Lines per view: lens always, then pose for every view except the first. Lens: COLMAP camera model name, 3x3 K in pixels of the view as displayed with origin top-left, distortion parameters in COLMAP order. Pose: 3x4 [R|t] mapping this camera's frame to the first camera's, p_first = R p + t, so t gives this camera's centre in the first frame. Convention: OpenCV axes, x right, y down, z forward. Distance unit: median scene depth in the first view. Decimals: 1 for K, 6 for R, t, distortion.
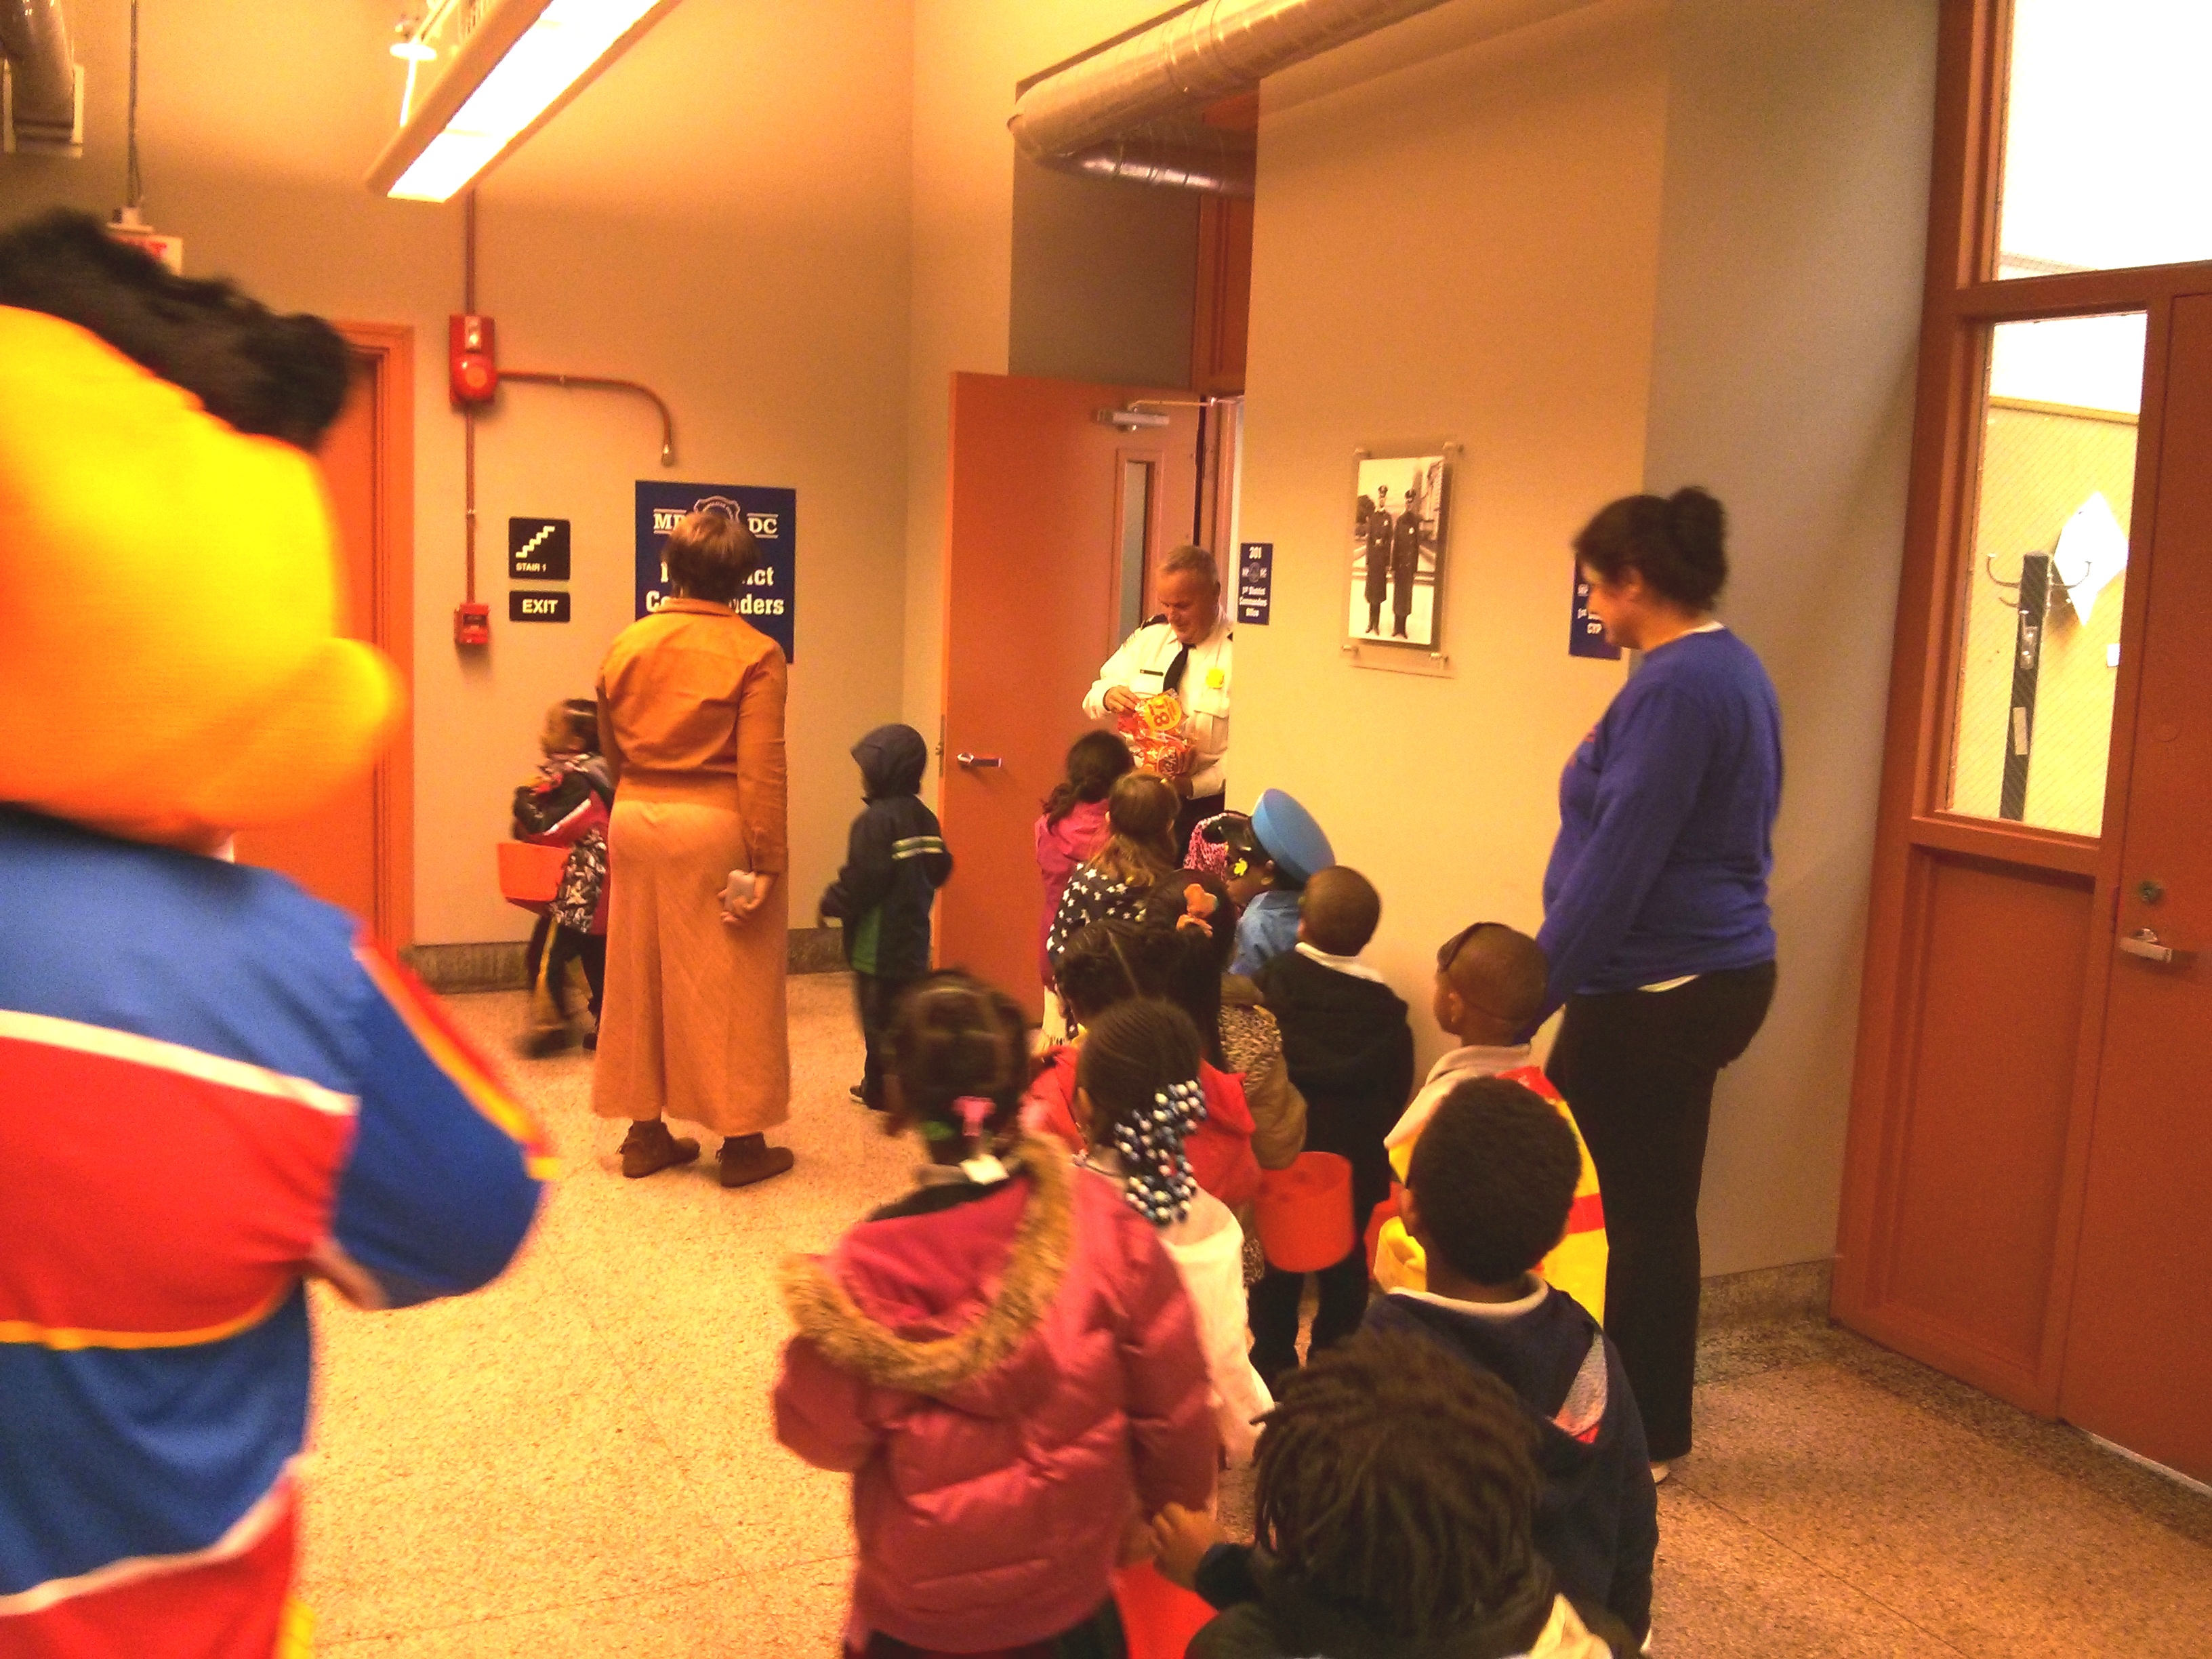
lens RADIAL K [[2003.6, 0, 1084.1], [0, 2003.6, 817.1], [0, 0, 1]] dist [0.022170, -0.194910]
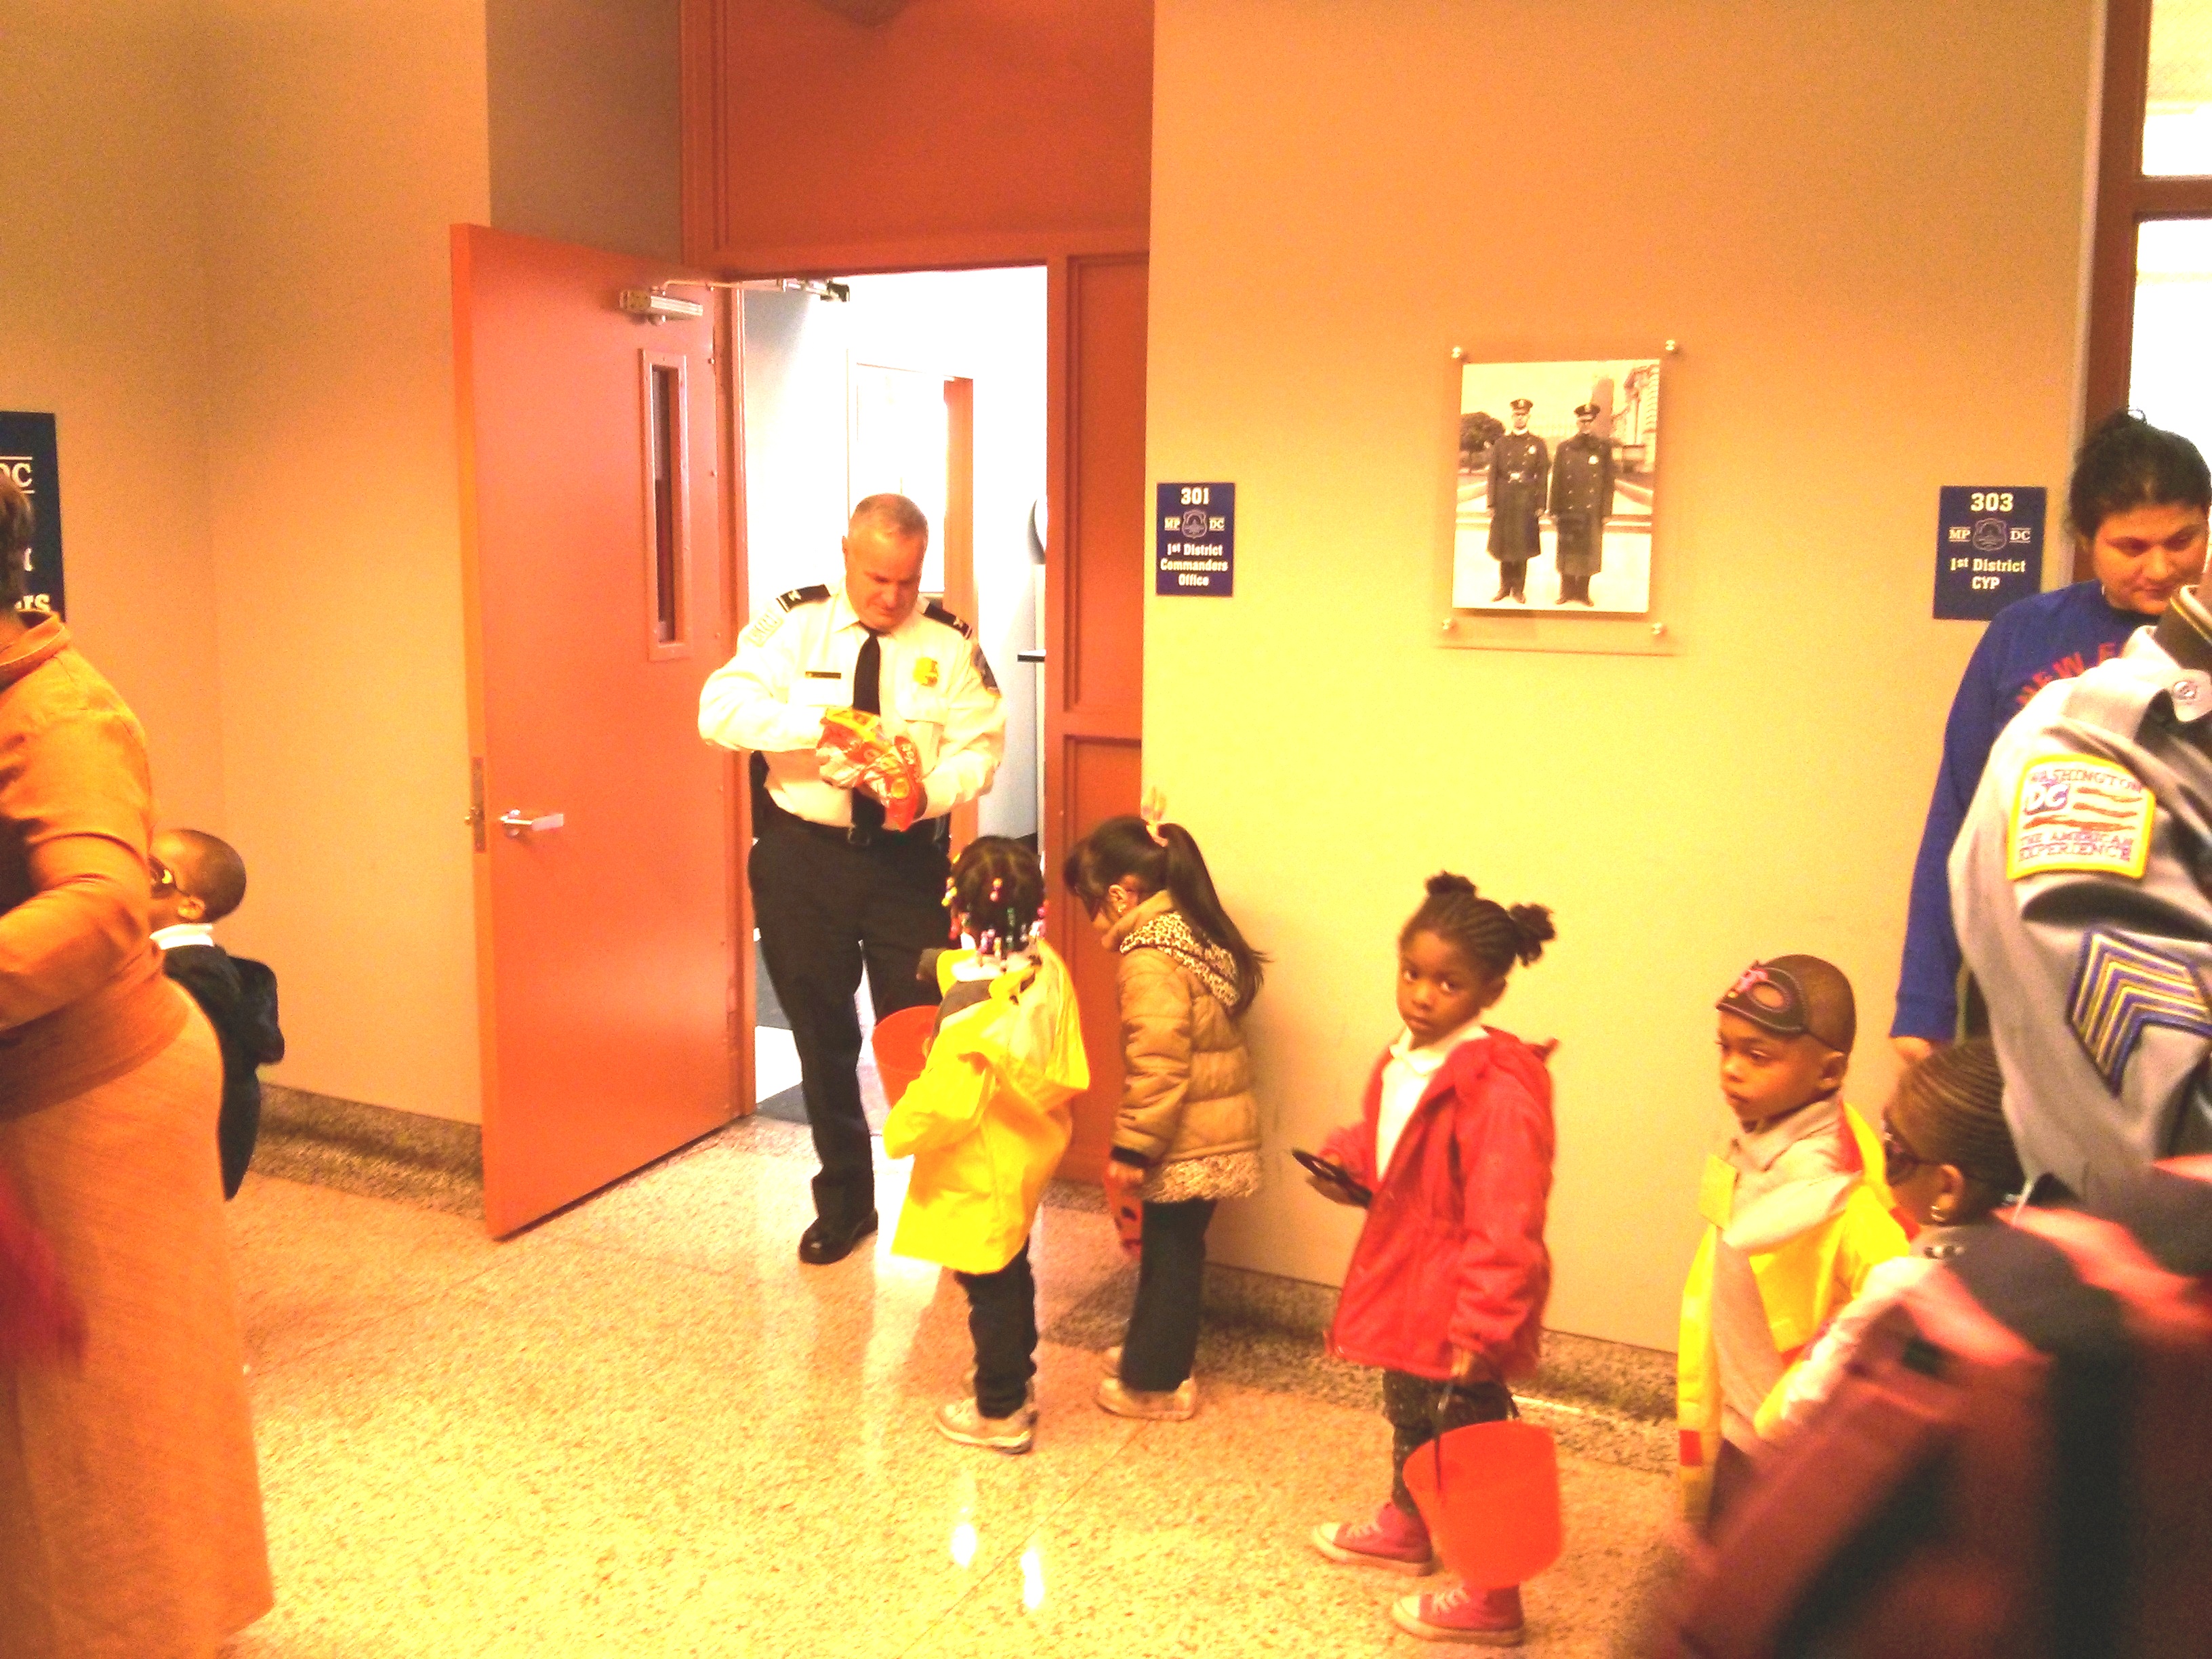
lens RADIAL K [[2040.0, 0, 1106.0], [0, 2040.0, 829.5], [0, 0, 1]] dist [0.059326, -0.212790]
pose [[0.775265, -0.129766, 0.618162, -0.448687], [0.105580, 0.991523, 0.075729, -0.080432], [-0.622749, 0.006555, 0.782394, 0.499875]]
